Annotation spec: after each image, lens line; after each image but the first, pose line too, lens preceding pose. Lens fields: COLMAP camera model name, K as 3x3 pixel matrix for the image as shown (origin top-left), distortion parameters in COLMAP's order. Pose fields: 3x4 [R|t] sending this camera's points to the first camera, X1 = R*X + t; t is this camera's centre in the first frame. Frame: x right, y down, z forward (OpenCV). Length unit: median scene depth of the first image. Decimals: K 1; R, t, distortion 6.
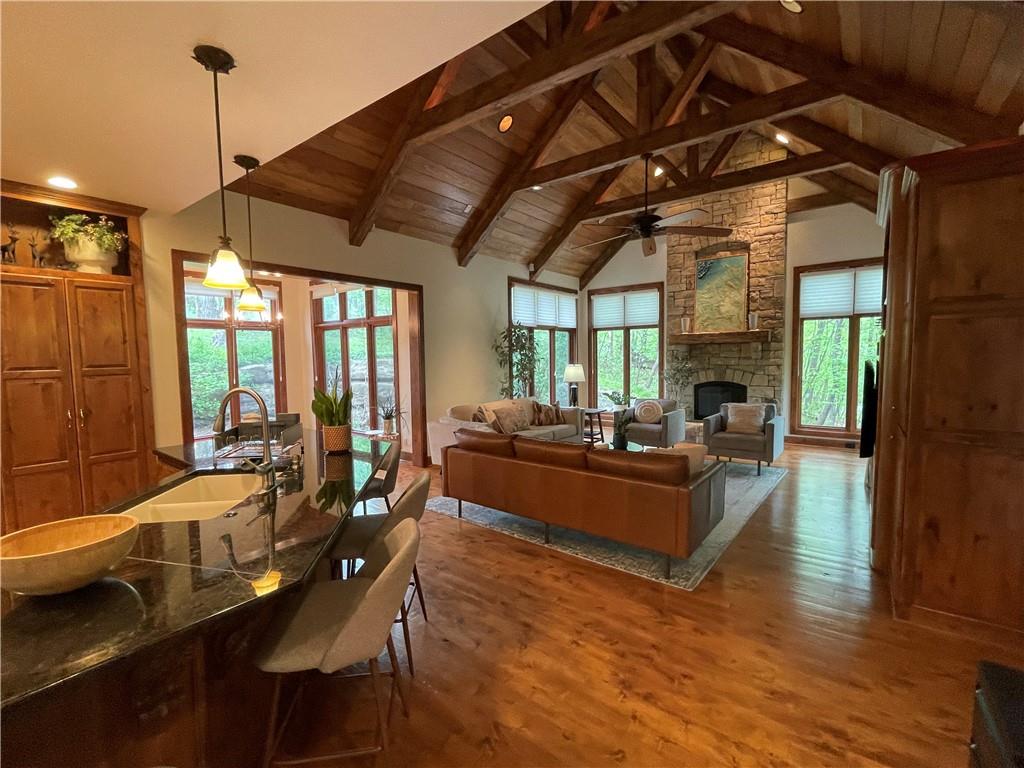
lens RADIAL K [[455.1, 0, 512.7], [0, 455.1, 383.8], [0, 0, 1]] dist [-0.000882, -0.001171]
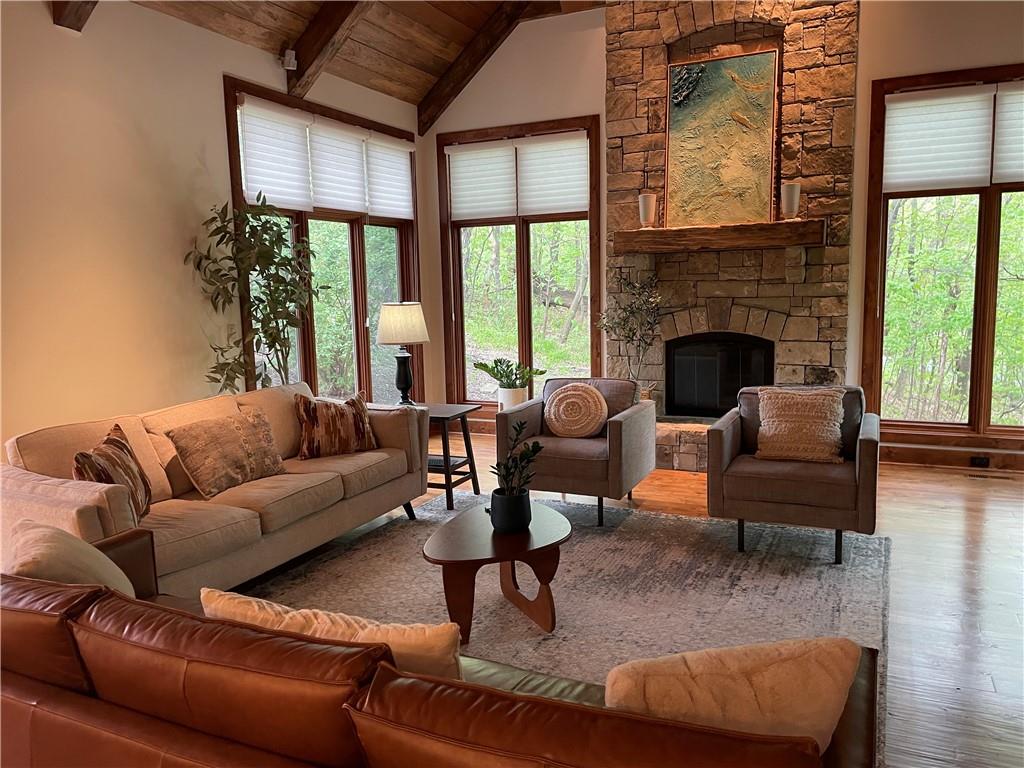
lens RADIAL K [[769.2, 0, 507.6], [0, 769.2, 376.7], [0, 0, 1]] dist [0.082615, -0.099555]
pose [[0.975077, -0.035271, 0.219047, 0.069163], [0.022903, 0.998010, 0.058747, -0.012165], [-0.220683, -0.052266, 0.973944, 0.273762]]
